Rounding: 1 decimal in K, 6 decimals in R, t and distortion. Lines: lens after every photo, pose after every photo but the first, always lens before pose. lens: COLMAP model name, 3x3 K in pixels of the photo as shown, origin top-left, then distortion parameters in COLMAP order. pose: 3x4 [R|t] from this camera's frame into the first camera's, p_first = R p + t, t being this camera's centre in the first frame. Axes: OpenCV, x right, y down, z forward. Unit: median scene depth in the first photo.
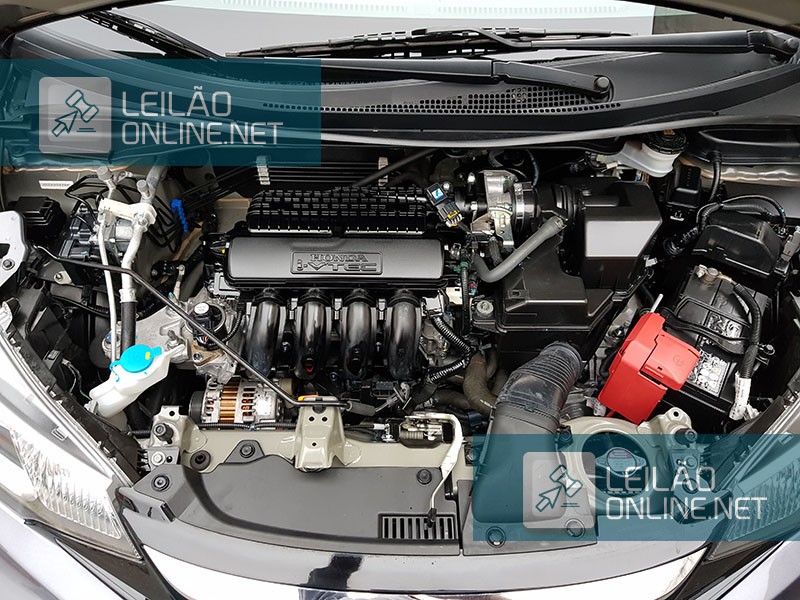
lens RADIAL K [[652.9, 0, 398.4], [0, 652.9, 299.5], [0, 0, 1]] dist [0.016681, -0.077918]
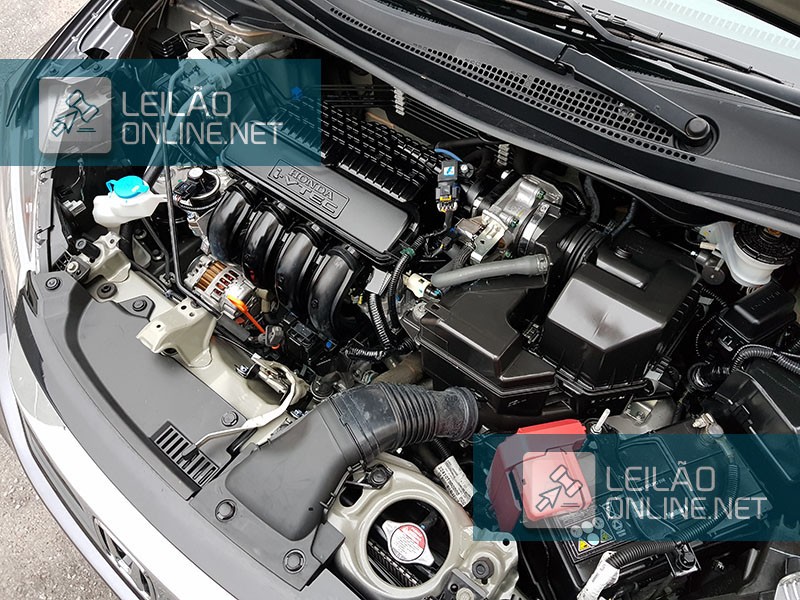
lens RADIAL K [[652.9, 0, 402.9], [0, 652.9, 303.7], [0, 0, 1]] dist [0.016681, -0.077918]
pose [[0.767360, 0.490930, -0.412488, 0.460122], [-0.471714, 0.867940, 0.155455, -0.116042], [0.434333, 0.075286, 0.897601, 0.212827]]
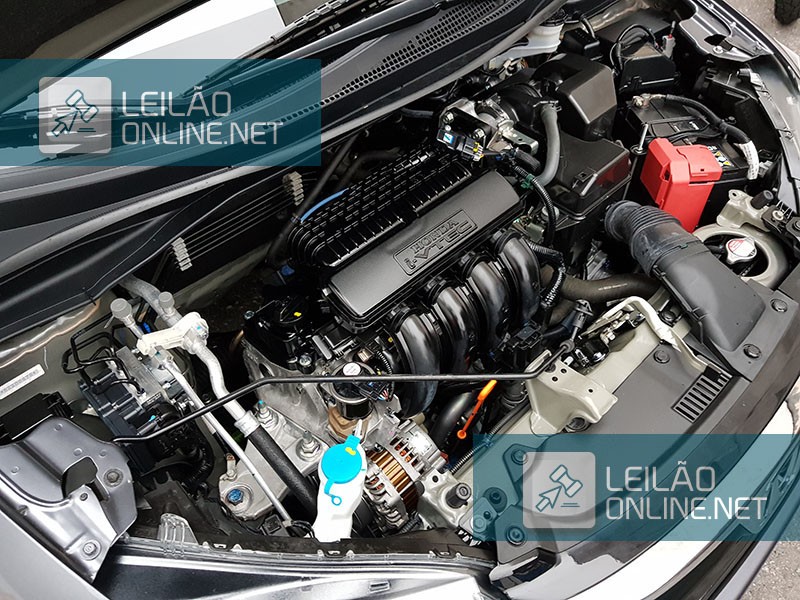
lens RADIAL K [[652.9, 0, 394.4], [0, 652.9, 298.6], [0, 0, 1]] dist [0.016681, -0.077918]
pose [[0.720086, -0.532621, 0.444736, -0.549584], [0.557452, 0.825712, 0.086293, -0.095602], [-0.413186, 0.185781, 0.891495, 0.228068]]
